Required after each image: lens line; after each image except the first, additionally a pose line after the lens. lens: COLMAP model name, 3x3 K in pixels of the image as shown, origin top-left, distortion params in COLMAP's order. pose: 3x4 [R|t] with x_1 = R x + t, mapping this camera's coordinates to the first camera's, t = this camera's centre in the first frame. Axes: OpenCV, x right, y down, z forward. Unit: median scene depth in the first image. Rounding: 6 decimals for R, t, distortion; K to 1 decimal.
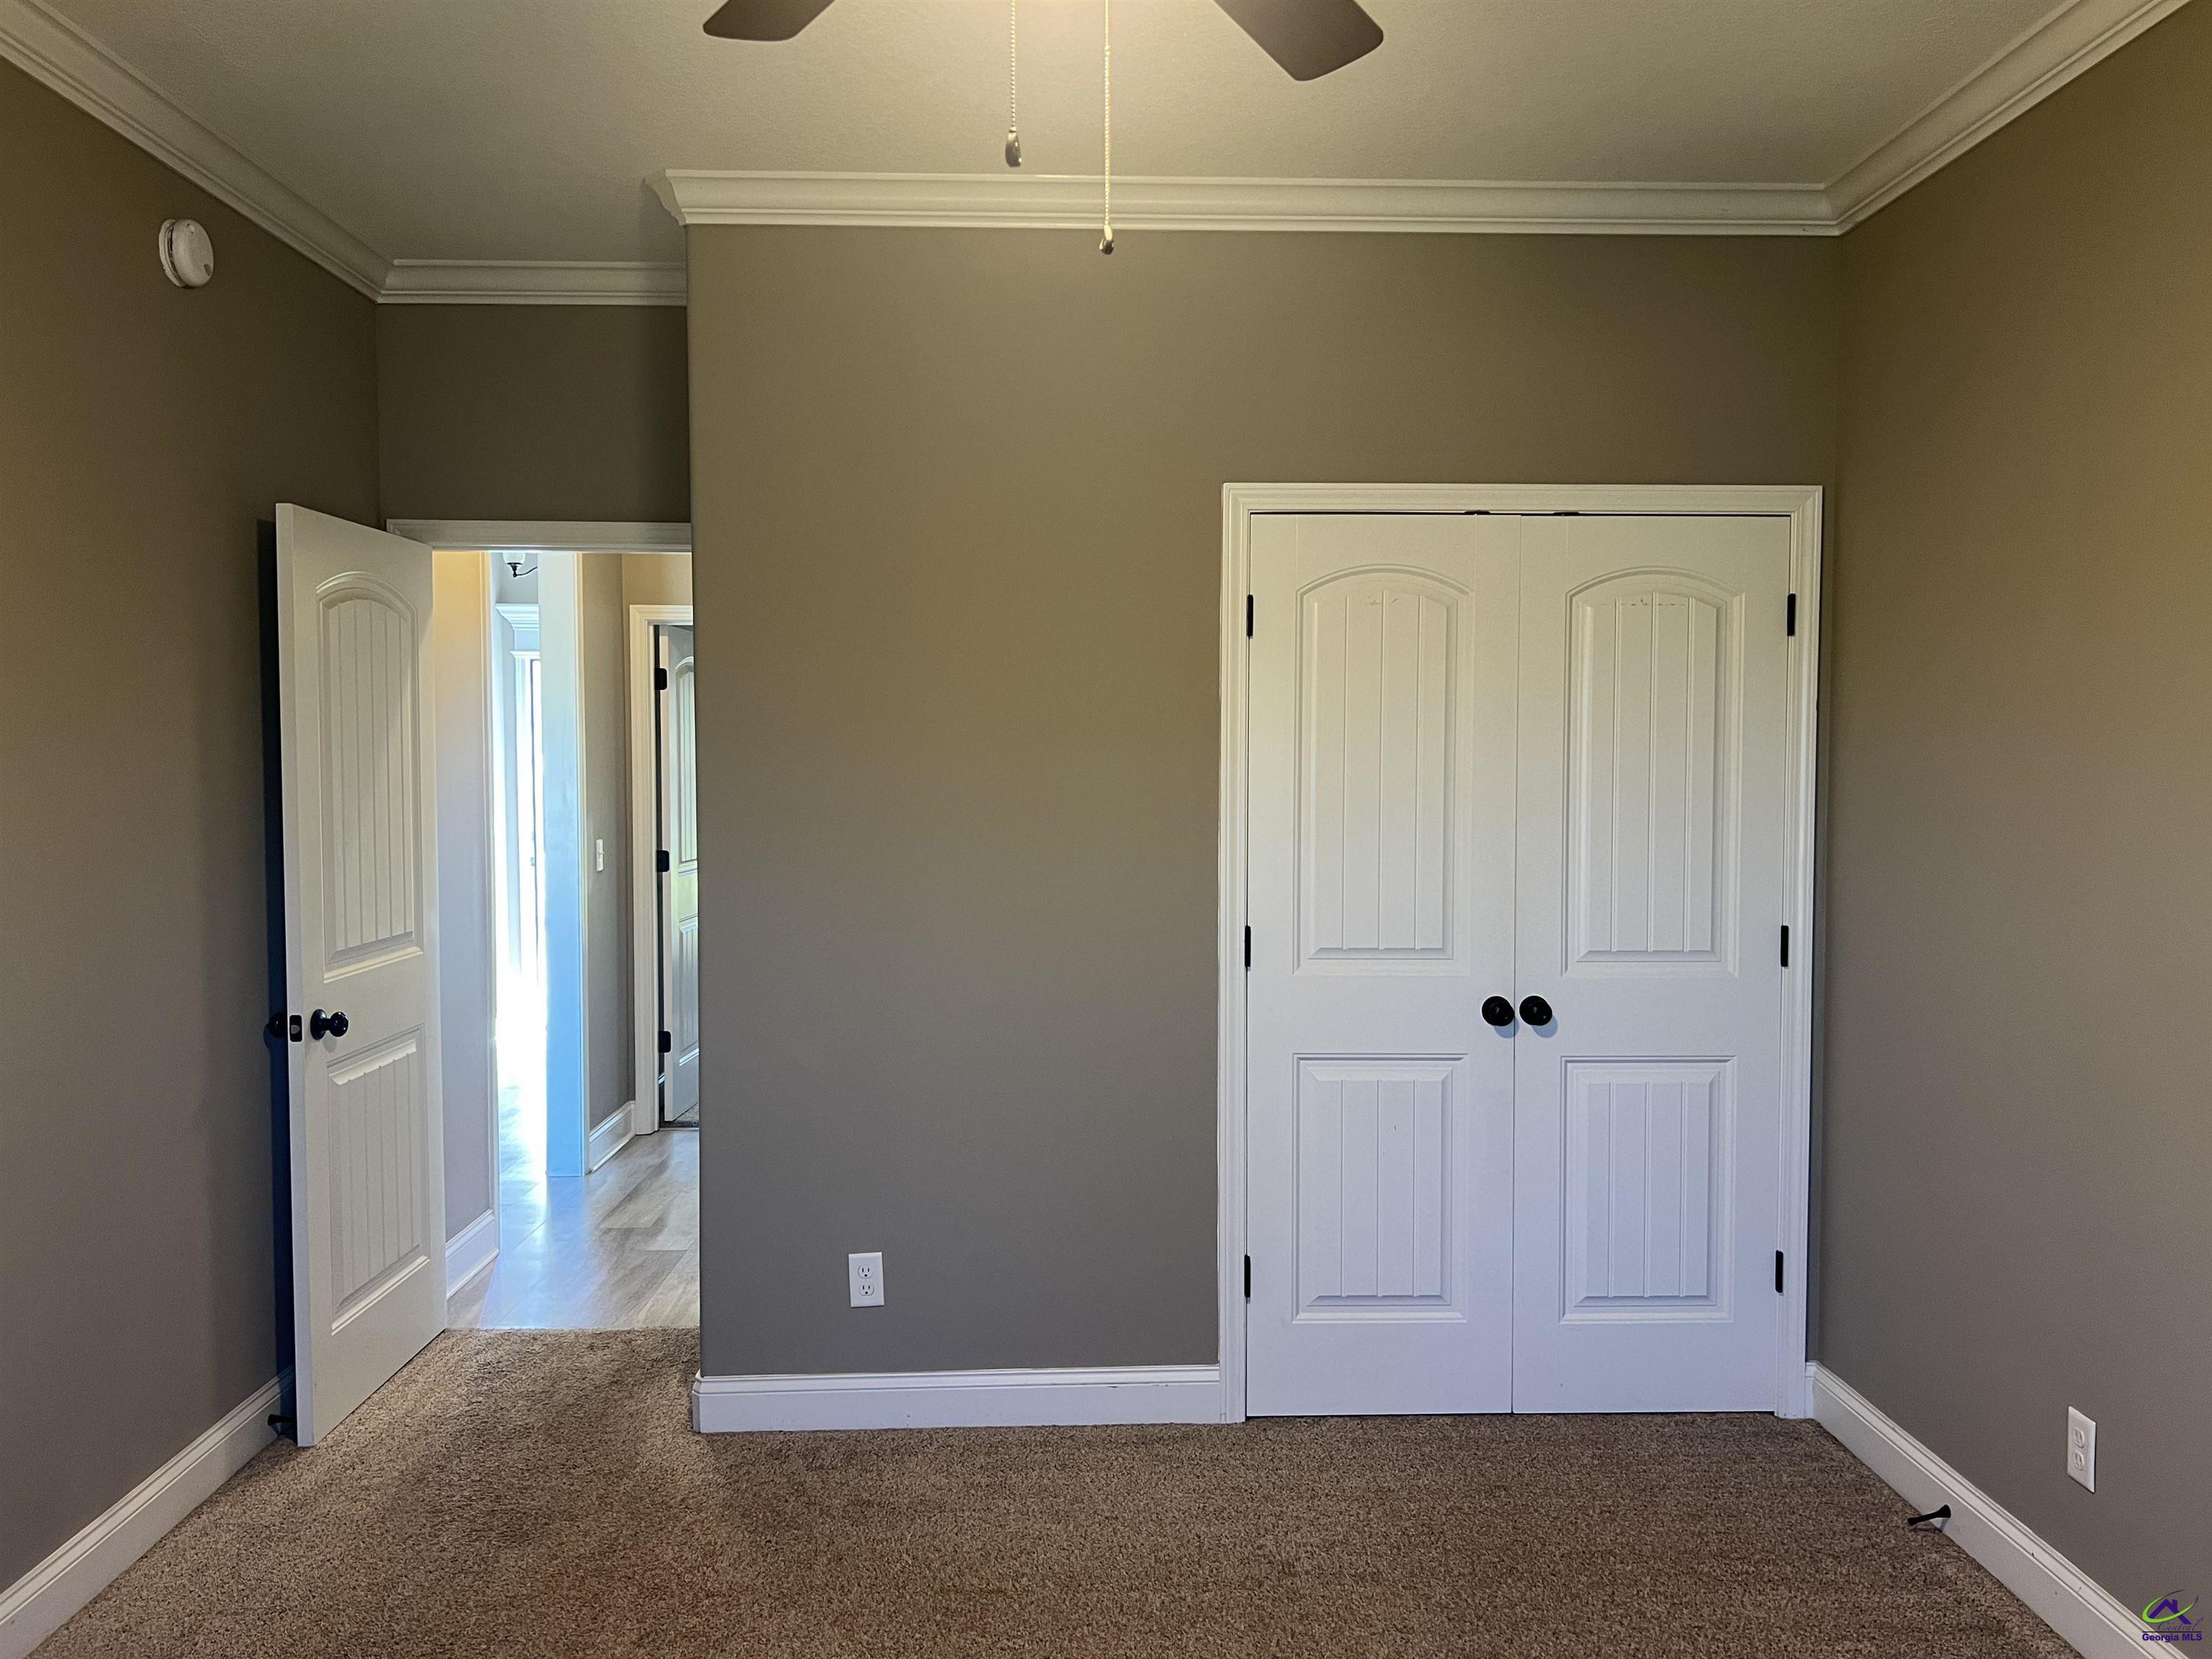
lens RADIAL K [[1677.8, 0, 1105.6], [0, 1677.8, 838.0], [0, 0, 1]] dist [0.067814, -0.079614]
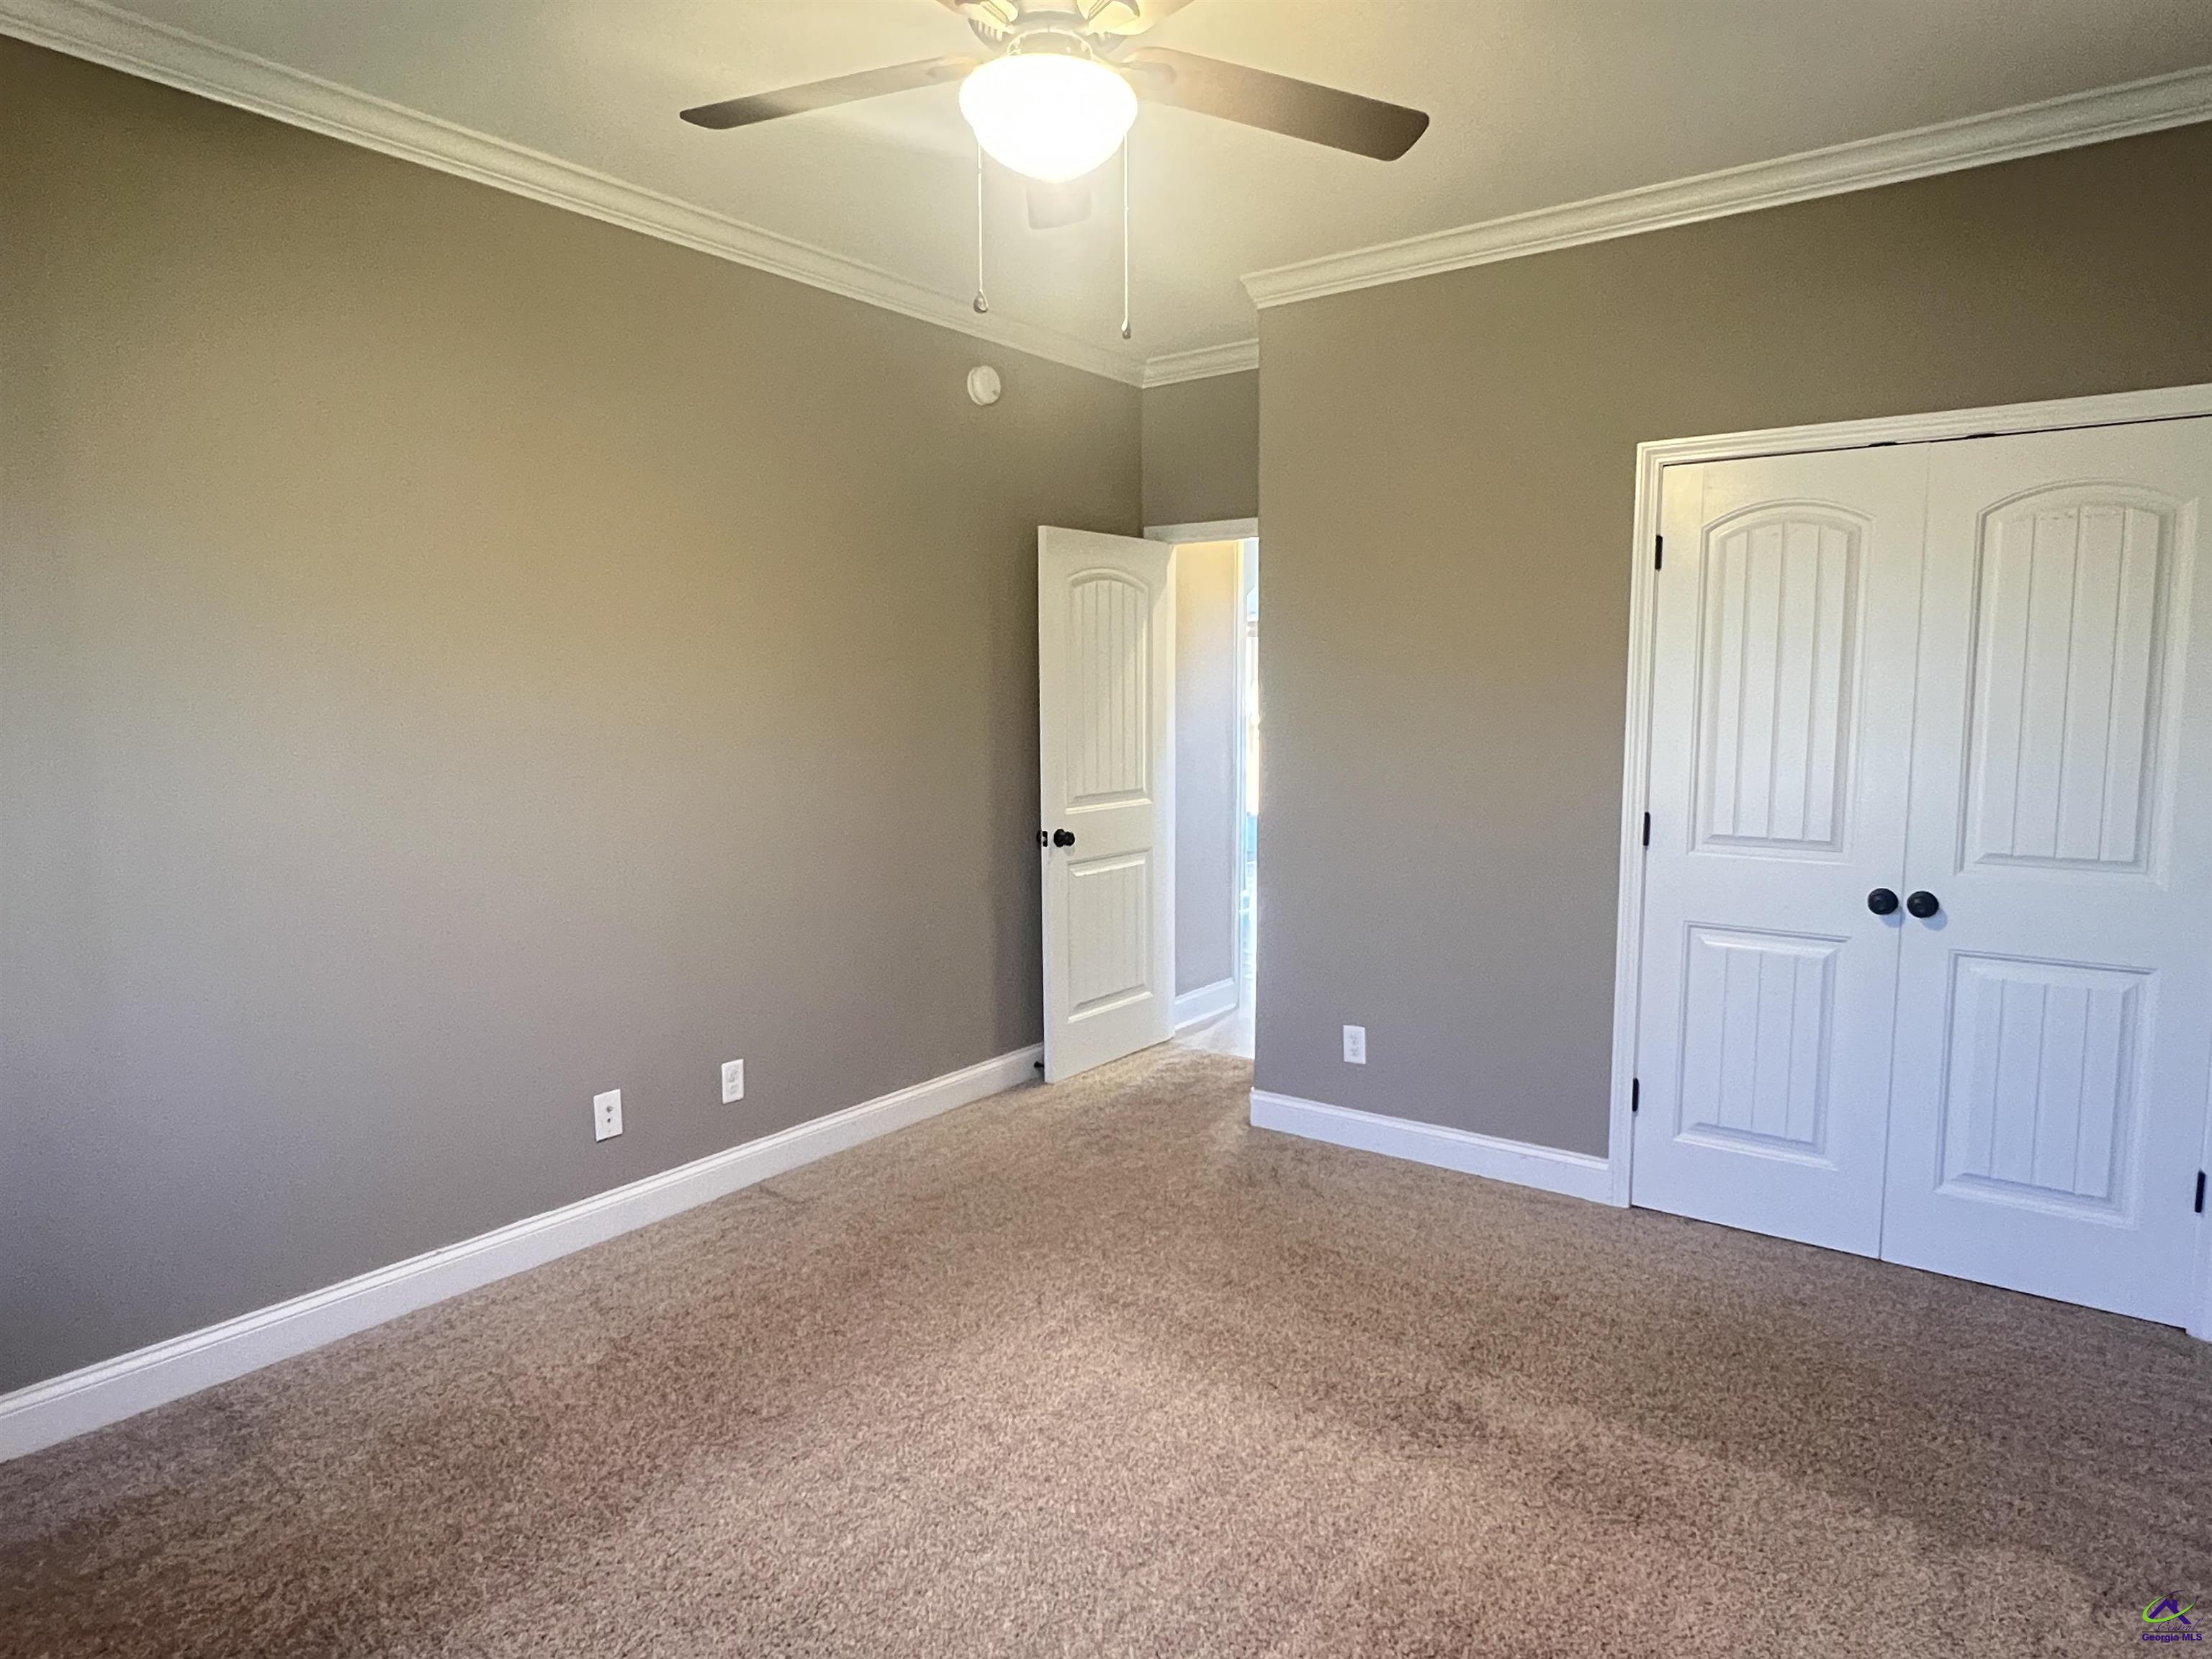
lens RADIAL K [[1314.3, 0, 1105.6], [0, 1314.3, 837.7], [0, 0, 1]] dist [-0.000393, -0.003681]
pose [[0.780564, 0.068092, -0.621356, 0.368136], [-0.025956, 0.996722, 0.076621, 0.008338], [0.624537, -0.043680, 0.779773, 0.014490]]
